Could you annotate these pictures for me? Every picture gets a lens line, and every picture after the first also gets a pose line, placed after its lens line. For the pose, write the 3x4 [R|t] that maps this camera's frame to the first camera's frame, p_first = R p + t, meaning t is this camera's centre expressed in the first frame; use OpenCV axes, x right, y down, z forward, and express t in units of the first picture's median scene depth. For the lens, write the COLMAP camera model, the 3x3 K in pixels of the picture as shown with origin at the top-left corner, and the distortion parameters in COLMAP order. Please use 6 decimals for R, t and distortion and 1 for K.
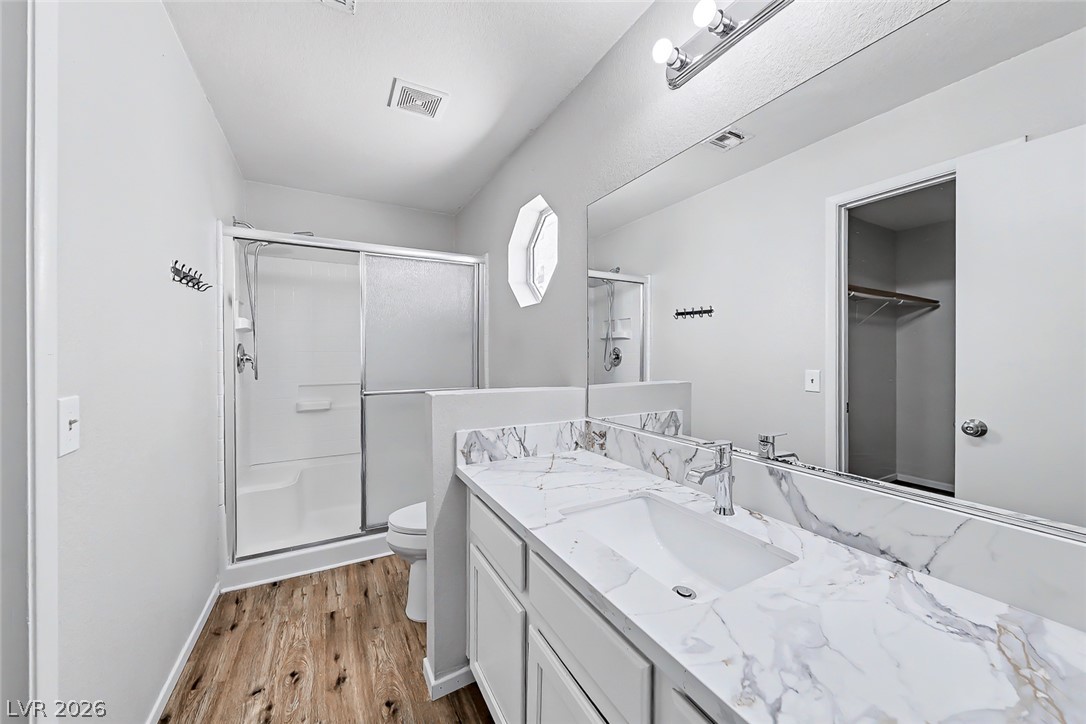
lens RADIAL K [[385.3, 0, 541.8], [0, 385.3, 359.0], [0, 0, 1]] dist [-0.000722, -0.000131]
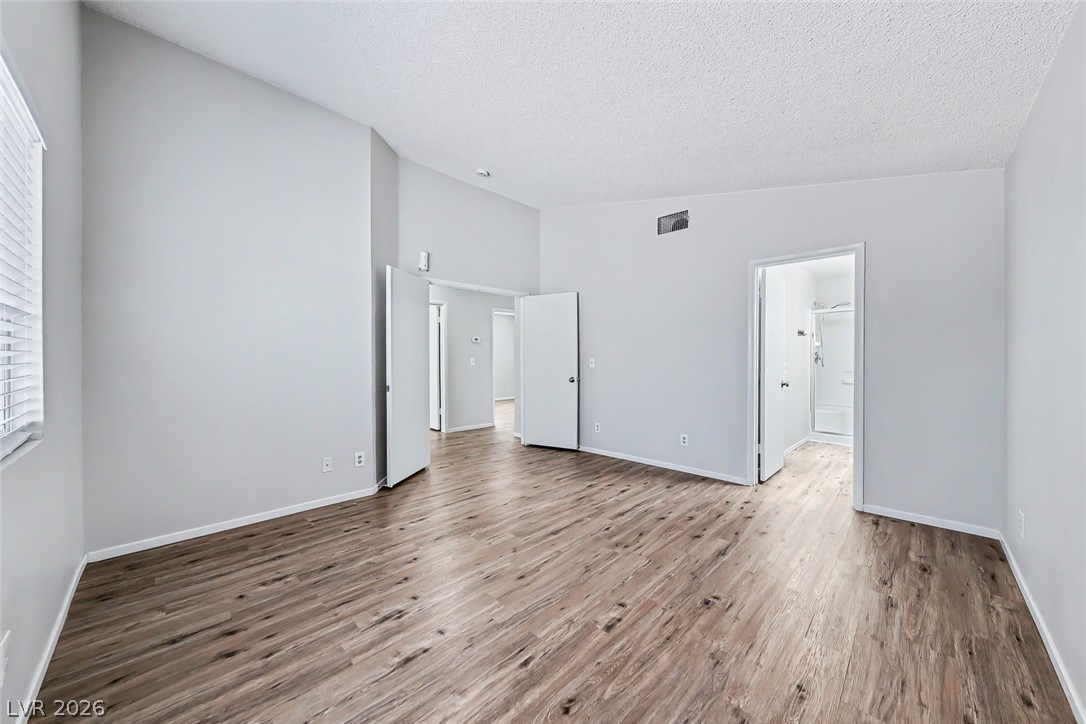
lens RADIAL K [[385.3, 0, 541.8], [0, 385.3, 359.0], [0, 0, 1]] dist [-0.000722, -0.000131]
pose [[0.282266, 0.002901, -0.959332, 1.233009], [-0.006291, 0.999980, 0.001173, 0.014131], [0.959315, 0.005704, 0.282279, -1.570782]]
